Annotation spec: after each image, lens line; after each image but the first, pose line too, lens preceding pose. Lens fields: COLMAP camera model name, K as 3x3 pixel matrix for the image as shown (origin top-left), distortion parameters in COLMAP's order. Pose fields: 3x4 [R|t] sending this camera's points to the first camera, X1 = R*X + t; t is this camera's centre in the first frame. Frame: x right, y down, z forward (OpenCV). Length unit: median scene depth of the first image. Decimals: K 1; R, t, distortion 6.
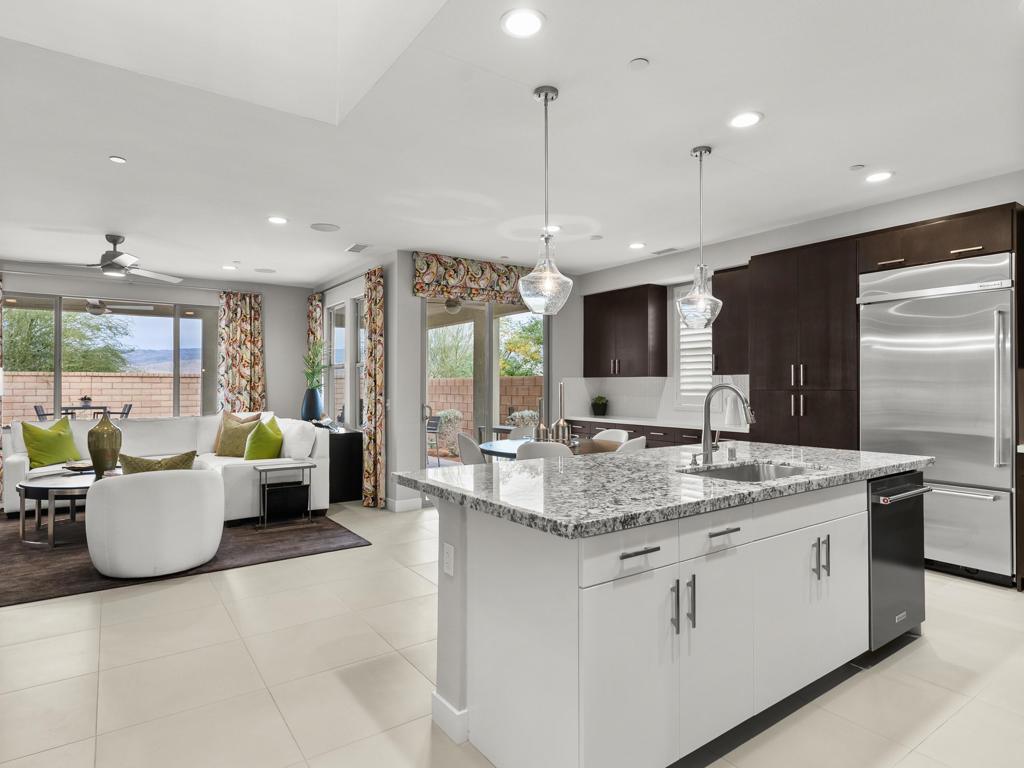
lens RADIAL K [[576.2, 0, 519.1], [0, 576.2, 384.2], [0, 0, 1]] dist [0.002733, 0.000609]
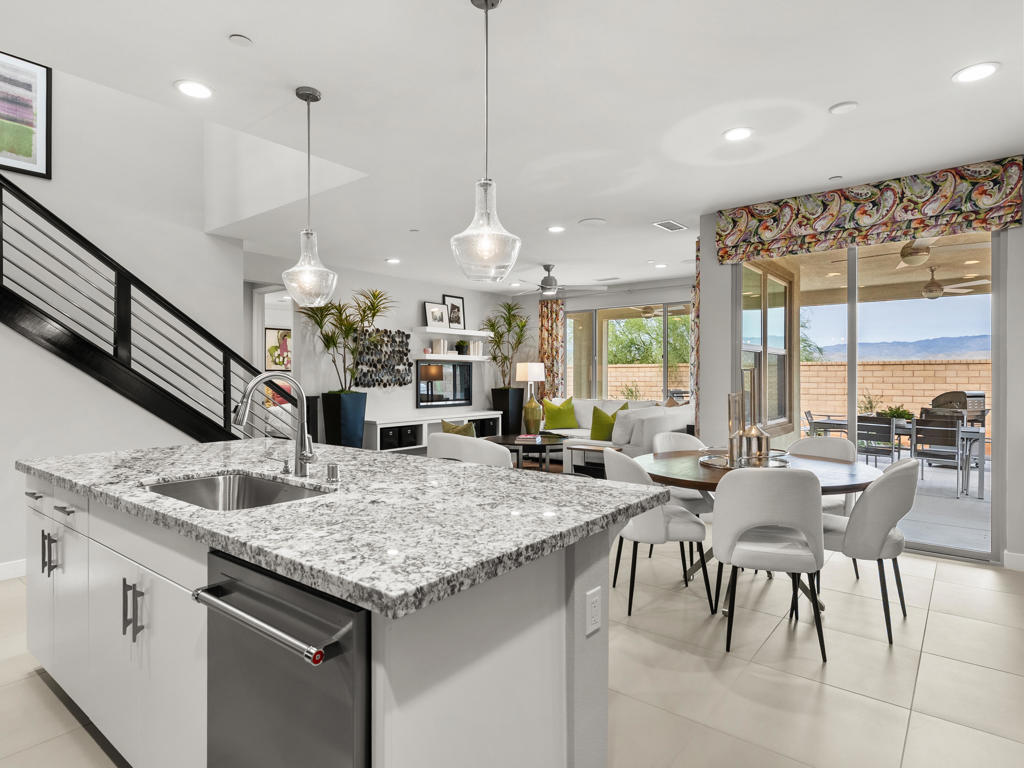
lens RADIAL K [[576.2, 0, 519.1], [0, 576.2, 384.2], [0, 0, 1]] dist [0.002733, 0.000609]
pose [[0.281689, 0.014027, -0.959403, 0.504358], [0.006314, 0.999844, 0.016472, 0.001149], [0.959485, -0.010697, 0.281557, 0.468097]]
